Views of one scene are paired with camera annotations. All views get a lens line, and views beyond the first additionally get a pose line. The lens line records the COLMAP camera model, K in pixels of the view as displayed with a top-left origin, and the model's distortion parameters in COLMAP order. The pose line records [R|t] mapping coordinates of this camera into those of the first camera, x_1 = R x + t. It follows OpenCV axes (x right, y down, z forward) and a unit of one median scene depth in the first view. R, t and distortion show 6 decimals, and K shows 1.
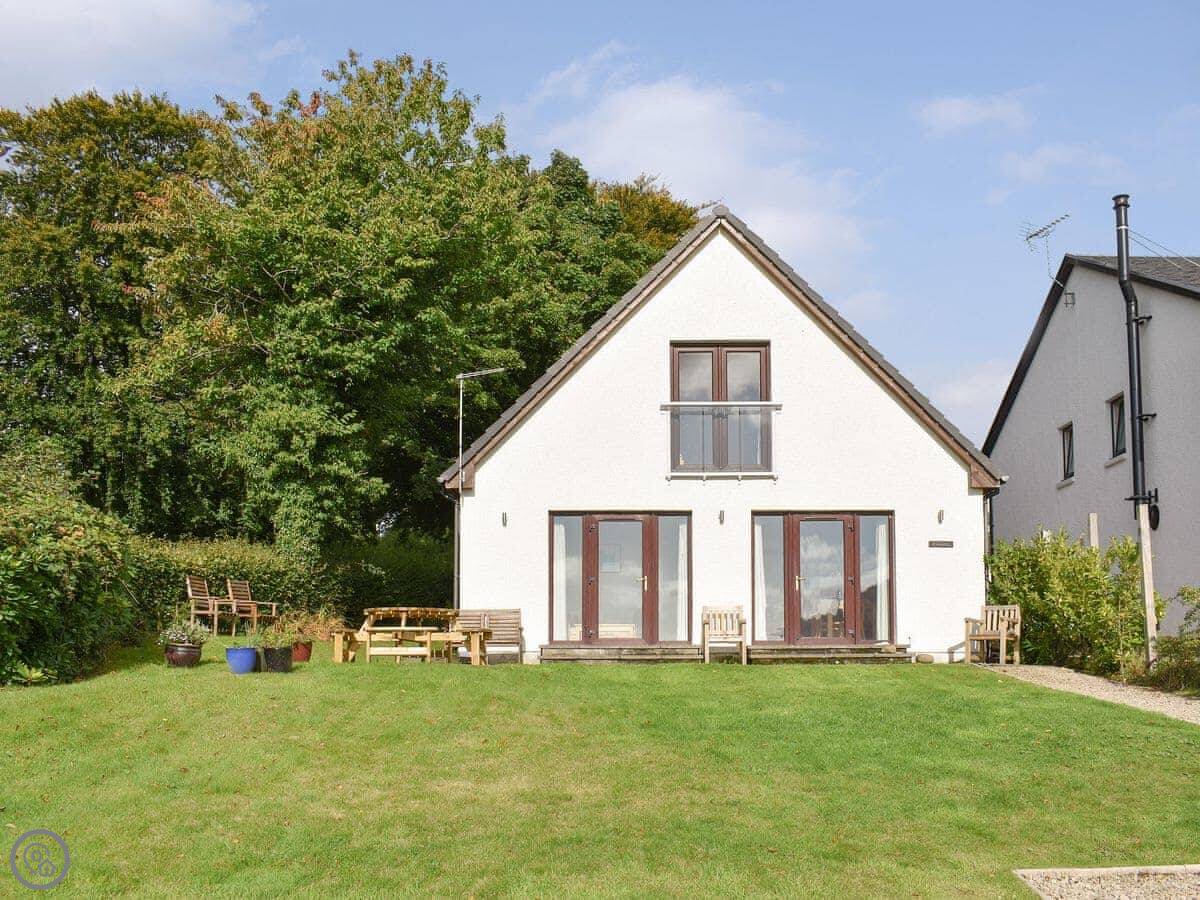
lens RADIAL K [[1519.6, 0, 606.4], [0, 1519.6, 451.9], [0, 0, 1]] dist [-0.039153, 0.000000]
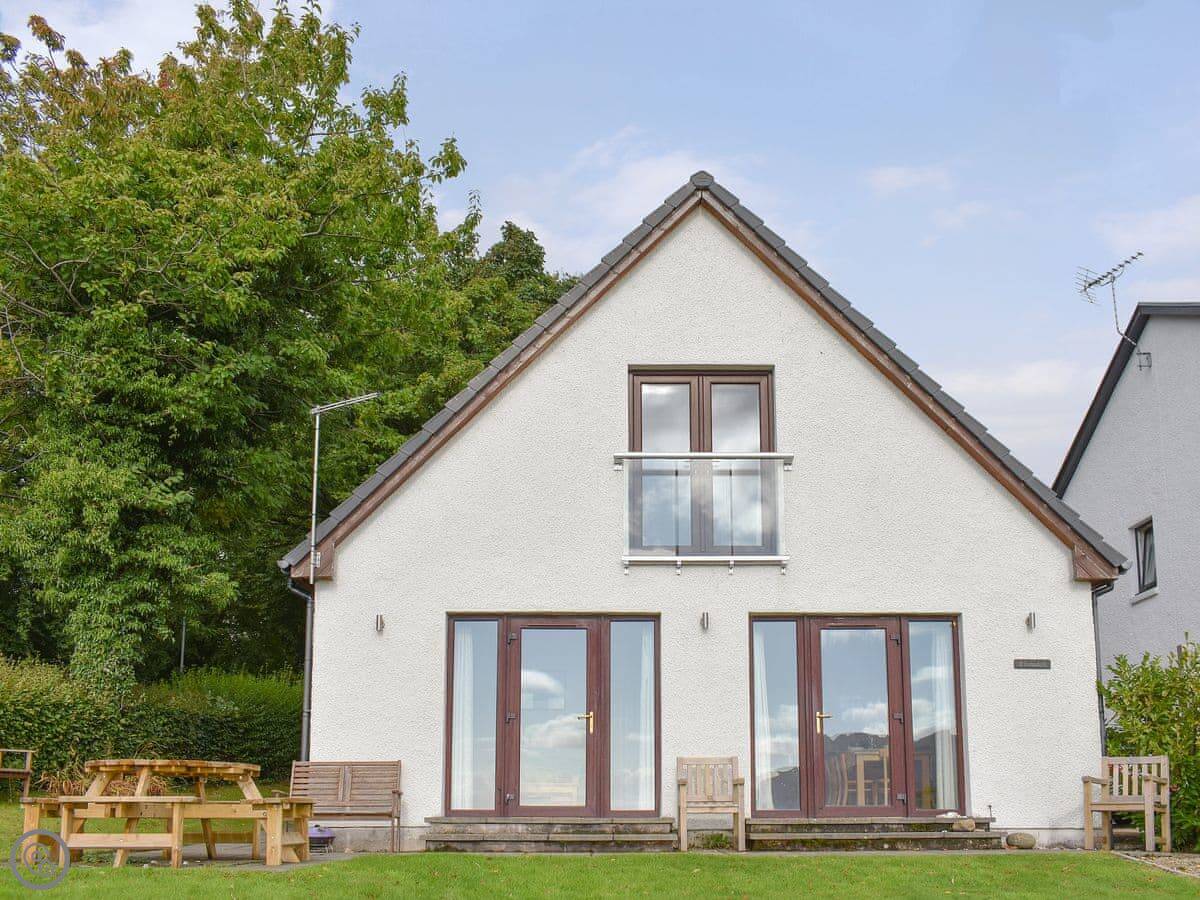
lens RADIAL K [[1519.6, 0, 588.0], [0, 1519.6, 450.6], [0, 0, 1]] dist [-0.039153, 0.000000]
pose [[0.999986, 0.003162, 0.004310, 0.021035], [-0.002732, 0.995334, -0.096454, 0.031781], [-0.004595, 0.096441, 0.995328, 0.323862]]
